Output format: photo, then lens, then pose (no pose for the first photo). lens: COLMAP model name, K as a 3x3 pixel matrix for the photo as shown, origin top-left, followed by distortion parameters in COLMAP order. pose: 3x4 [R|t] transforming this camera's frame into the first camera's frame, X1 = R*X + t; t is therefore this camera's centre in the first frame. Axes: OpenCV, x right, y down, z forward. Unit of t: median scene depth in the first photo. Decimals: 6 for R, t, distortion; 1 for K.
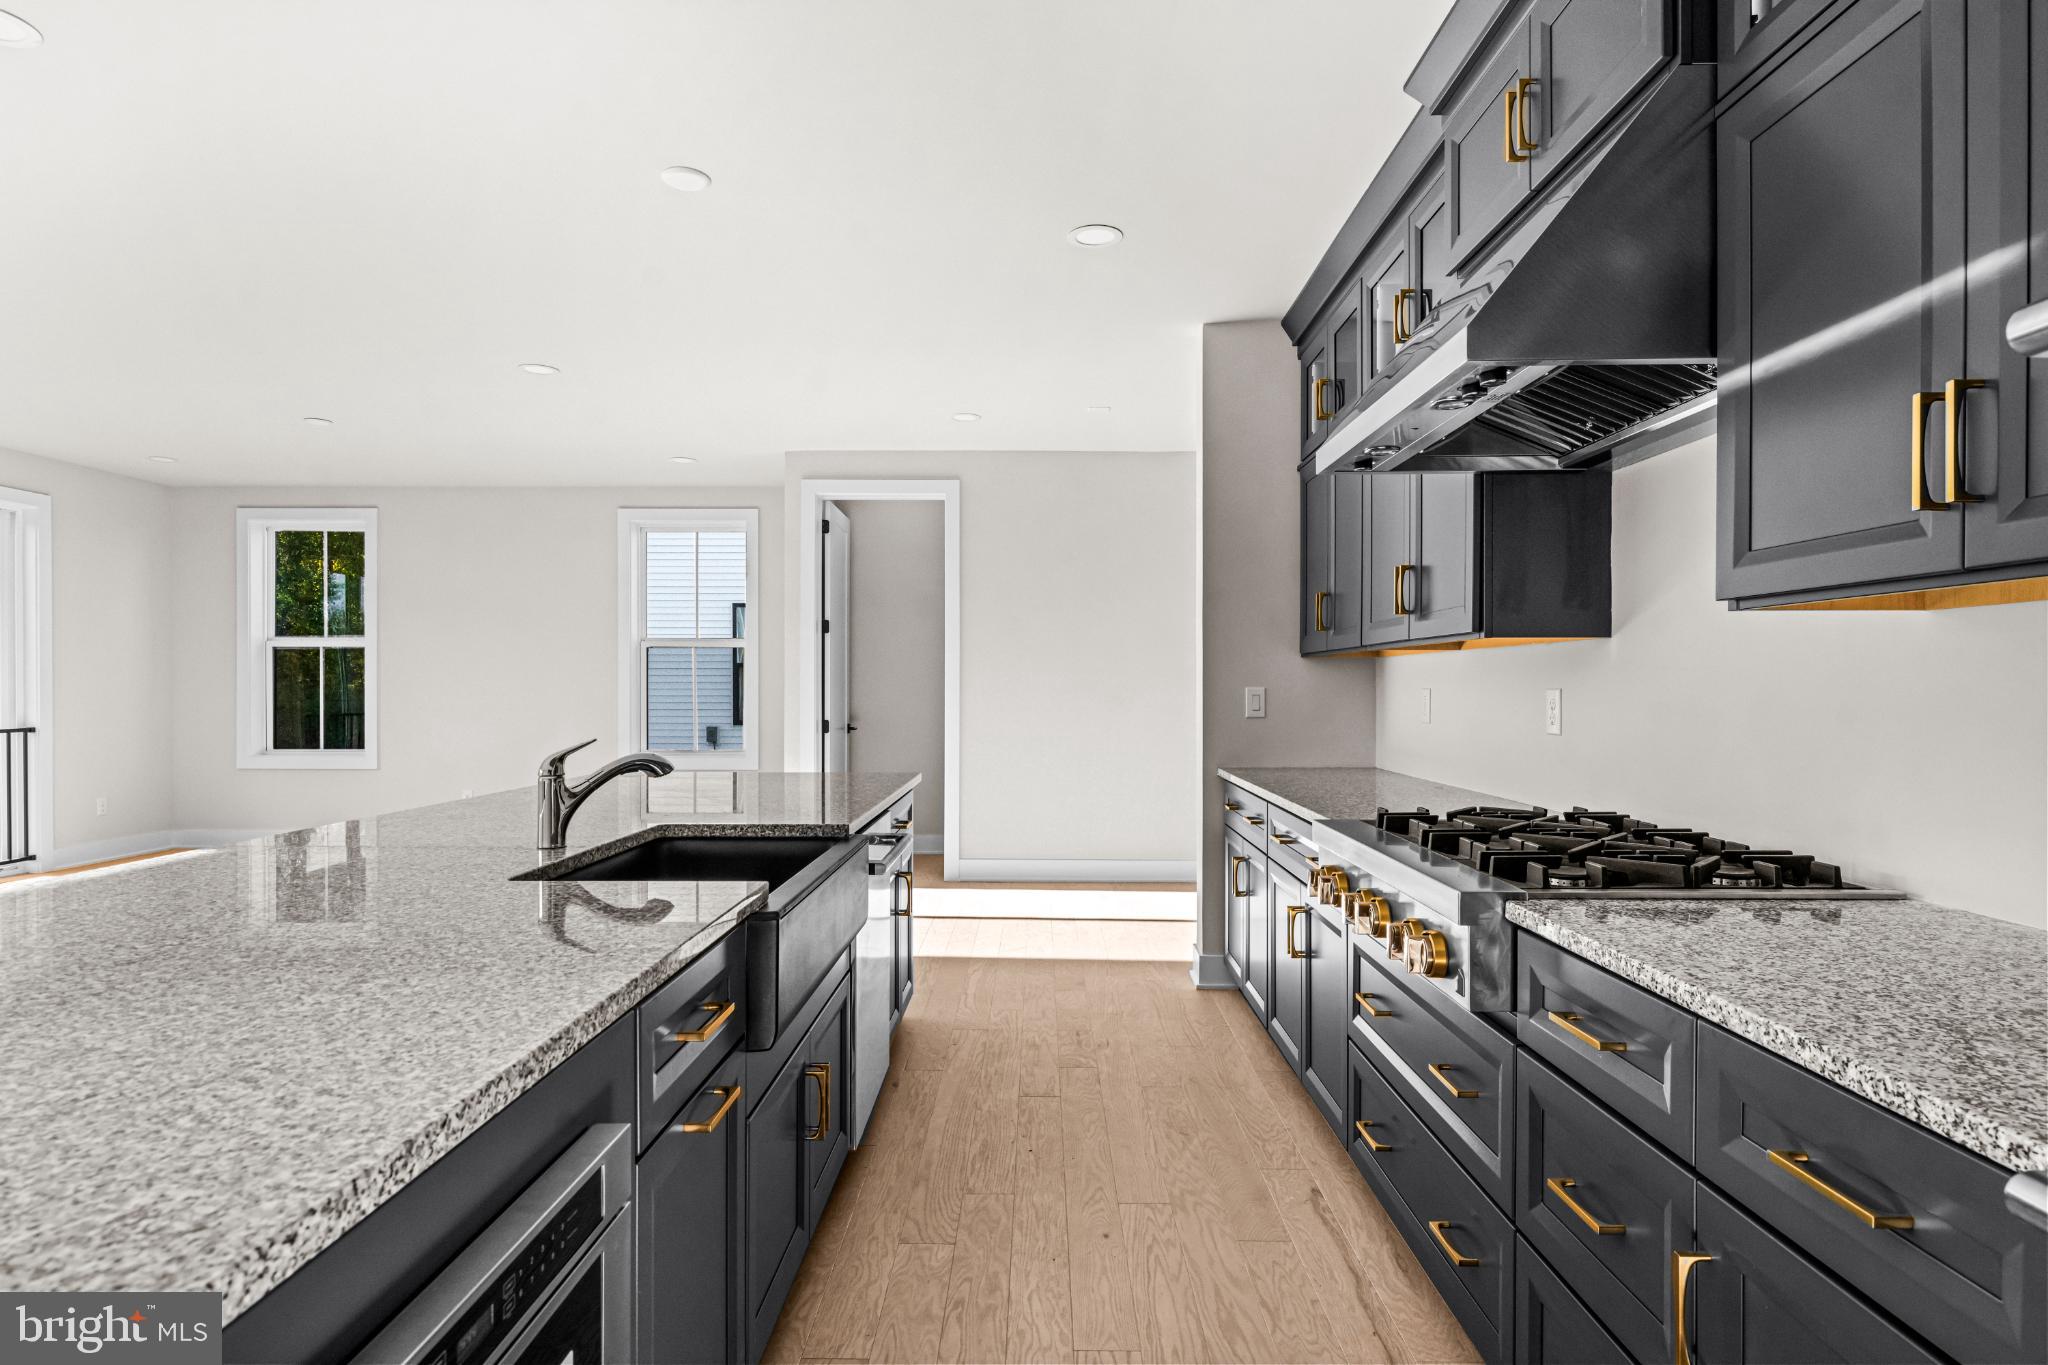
lens RADIAL K [[1082.6, 0, 1026.5], [0, 1082.6, 689.2], [0, 0, 1]] dist [0.003499, -0.000179]
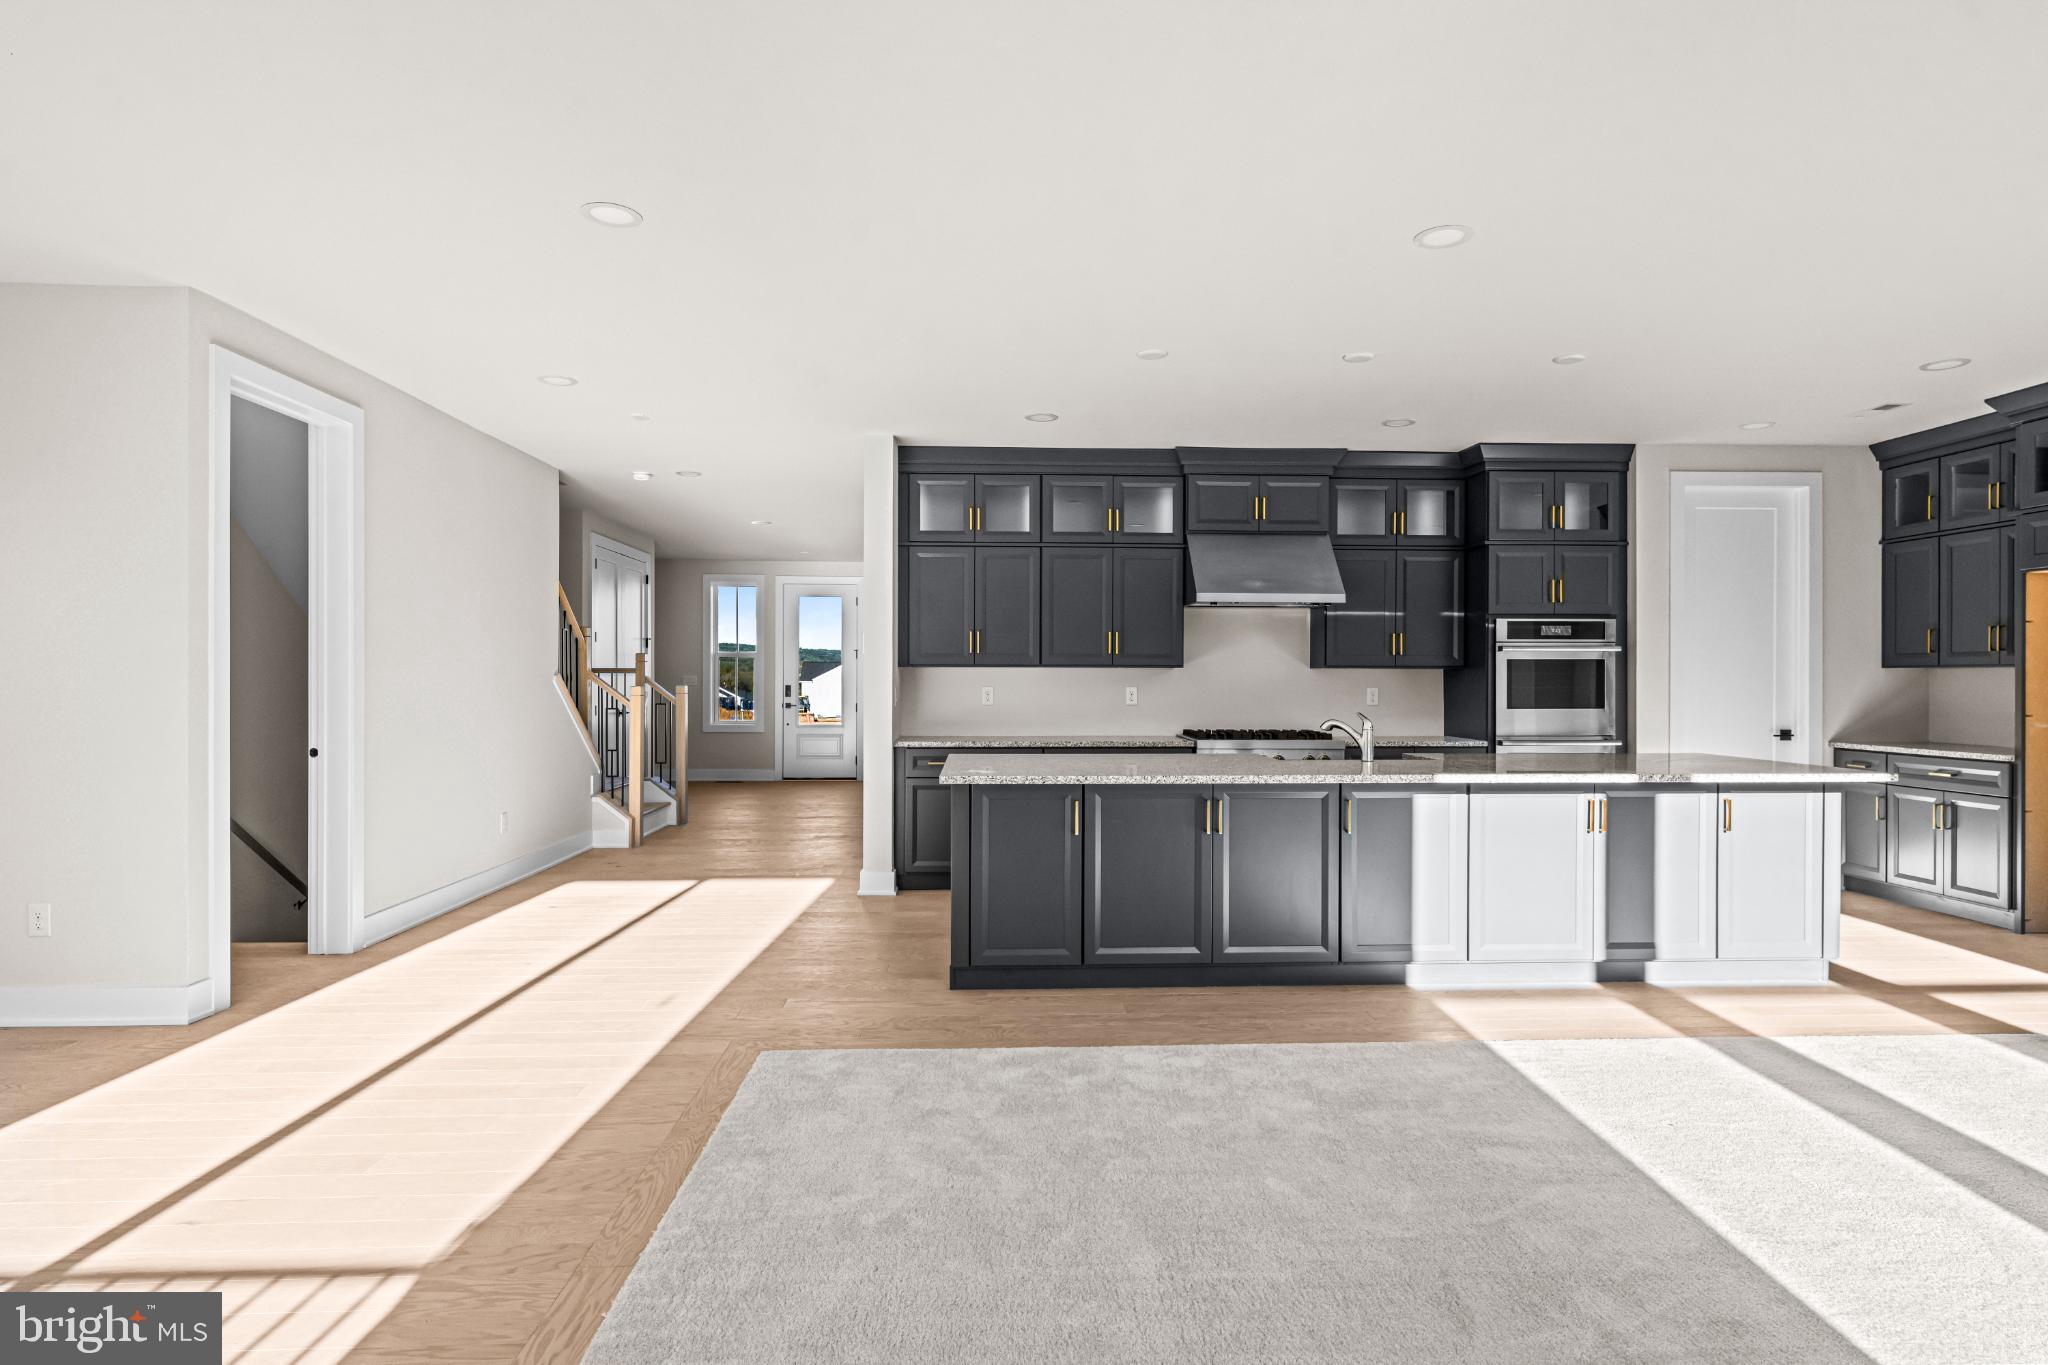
lens RADIAL K [[1089.6, 0, 1035.9], [0, 1089.6, 684.7], [0, 0, 1]] dist [0.003552, -0.000165]
pose [[-0.061105, -0.007335, 0.998104, -2.670124], [-0.000392, 0.999973, 0.007325, -0.030010], [-0.998131, 0.000057, -0.061106, 1.833963]]
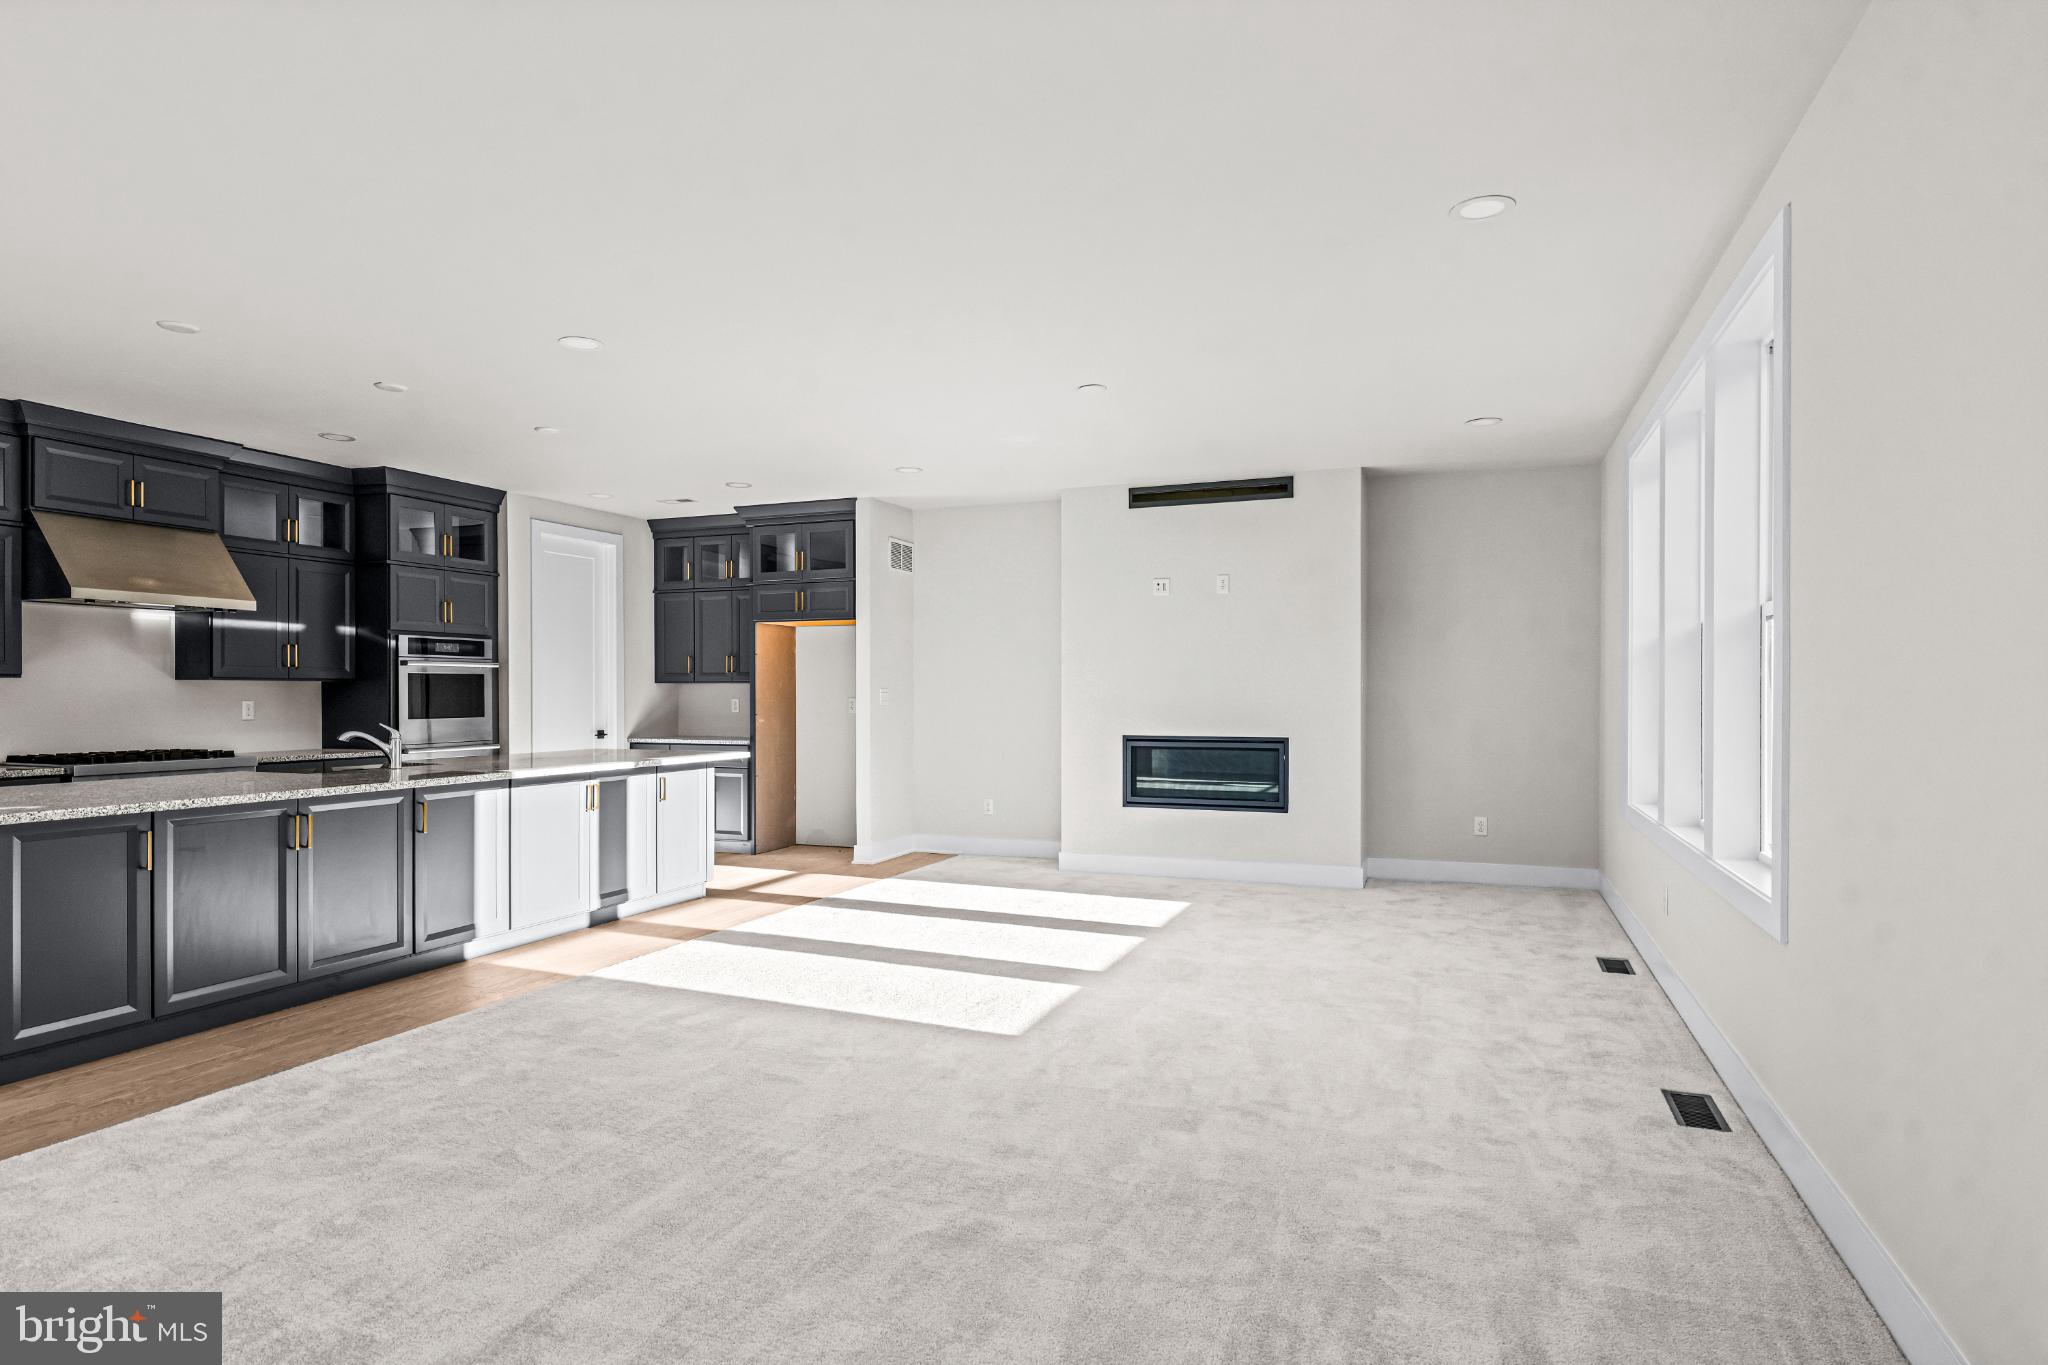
lens RADIAL K [[1119.7, 0, 1029.0], [0, 1119.7, 695.1], [0, 0, 1]] dist [0.002276, -0.000626]
pose [[-0.936036, -0.001833, 0.351899, -2.626261], [-0.000435, 0.999992, 0.004051, -0.027141], [-0.351903, 0.003639, -0.936029, 2.833640]]
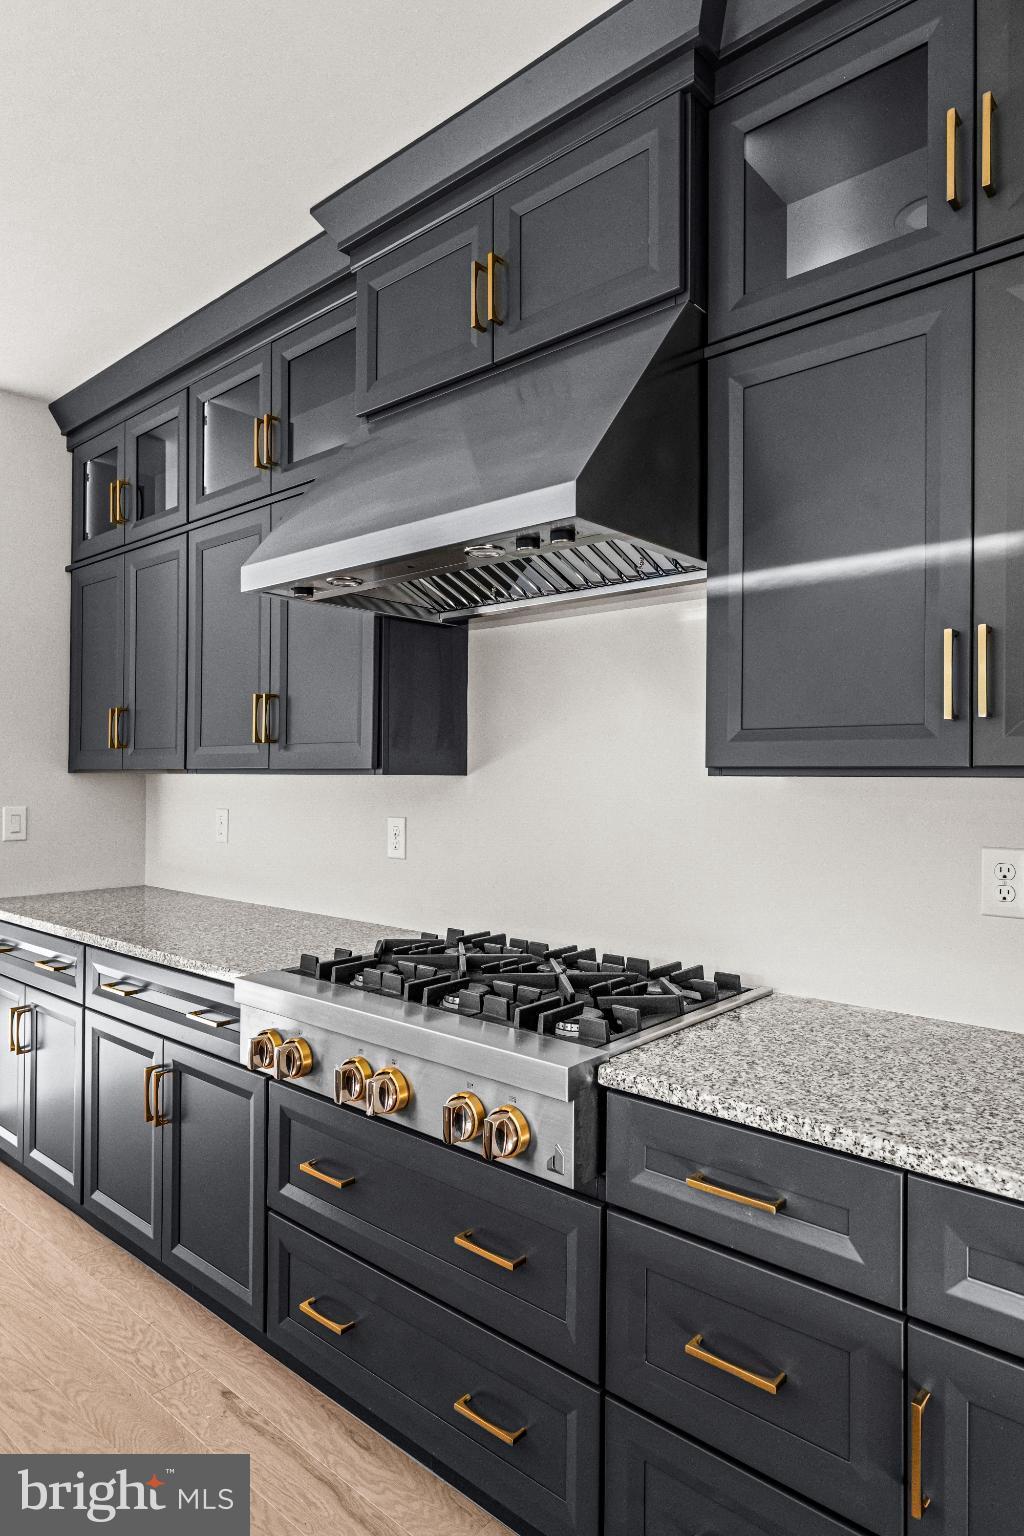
lens RADIAL K [[922.3, 0, 521.3], [0, 922.3, 765.0], [0, 0, 1]] dist [0.000578, -0.001443]
pose [[0.647000, 0.012981, 0.762380, -0.198056], [-0.003921, 0.999898, -0.013698, -0.054261], [-0.762480, 0.005873, 0.646985, 0.394635]]
